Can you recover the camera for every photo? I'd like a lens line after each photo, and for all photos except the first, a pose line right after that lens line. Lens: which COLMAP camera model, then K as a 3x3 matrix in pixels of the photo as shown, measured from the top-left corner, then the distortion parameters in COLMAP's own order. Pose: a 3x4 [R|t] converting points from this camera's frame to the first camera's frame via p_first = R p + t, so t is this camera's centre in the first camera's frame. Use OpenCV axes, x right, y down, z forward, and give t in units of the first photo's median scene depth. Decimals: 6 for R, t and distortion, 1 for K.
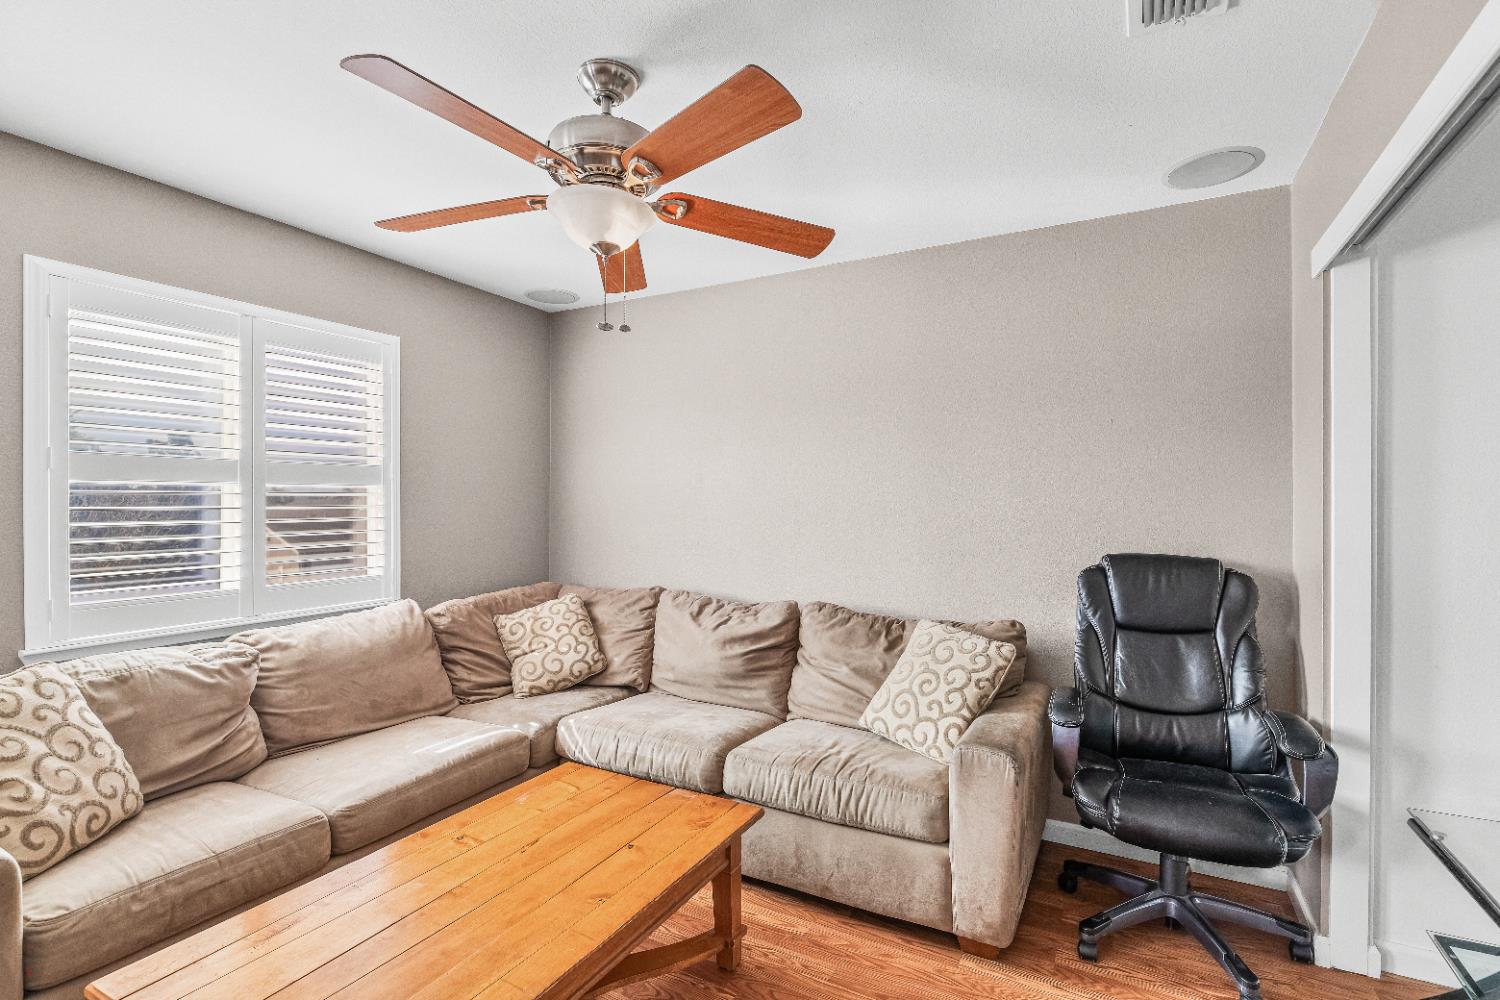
lens RADIAL K [[702.2, 0, 750.0], [0, 702.2, 500.0], [0, 0, 1]] dist [-0.001853, 0.000035]
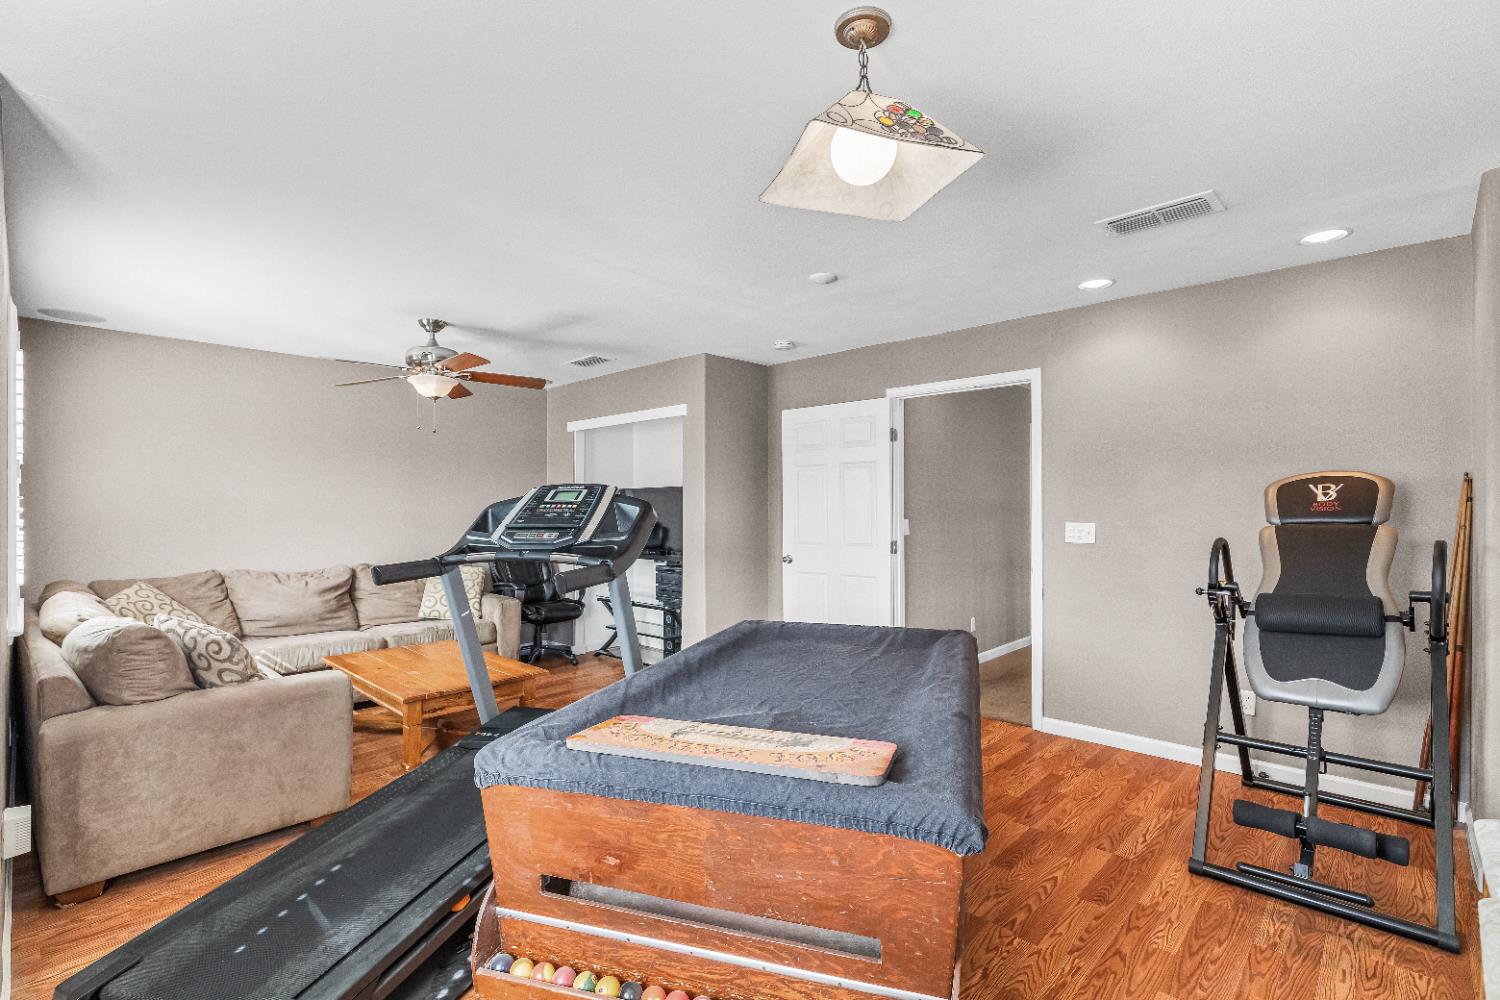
lens RADIAL K [[705.2, 0, 745.5], [0, 705.2, 510.6], [0, 0, 1]] dist [-0.000145, -0.000026]
pose [[0.255608, -0.004168, 0.966771, -1.296232], [-0.004015, 0.999978, 0.005373, 0.000963], [-0.966772, -0.005255, 0.255586, -0.341880]]
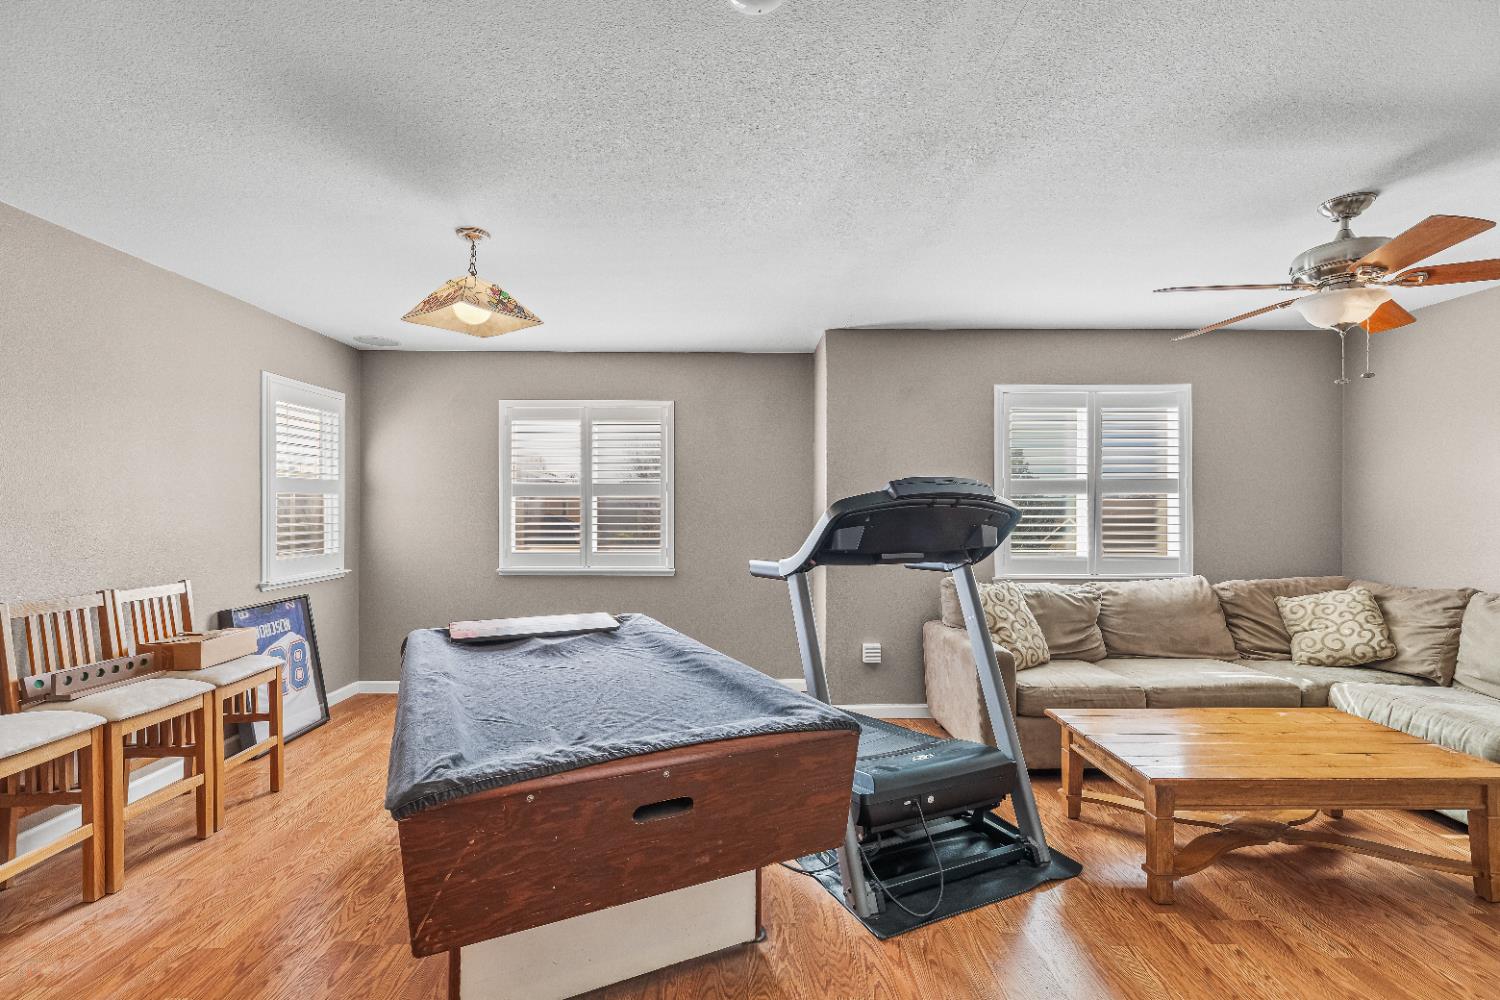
lens RADIAL K [[666.6, 0, 746.3], [0, 666.6, 503.2], [0, 0, 1]] dist [0.004684, 0.000542]
pose [[0.488007, -0.001887, -0.872837, 0.223378], [0.005541, 0.999984, 0.000937, -0.005985], [0.872822, -0.005294, 0.488010, -0.412034]]
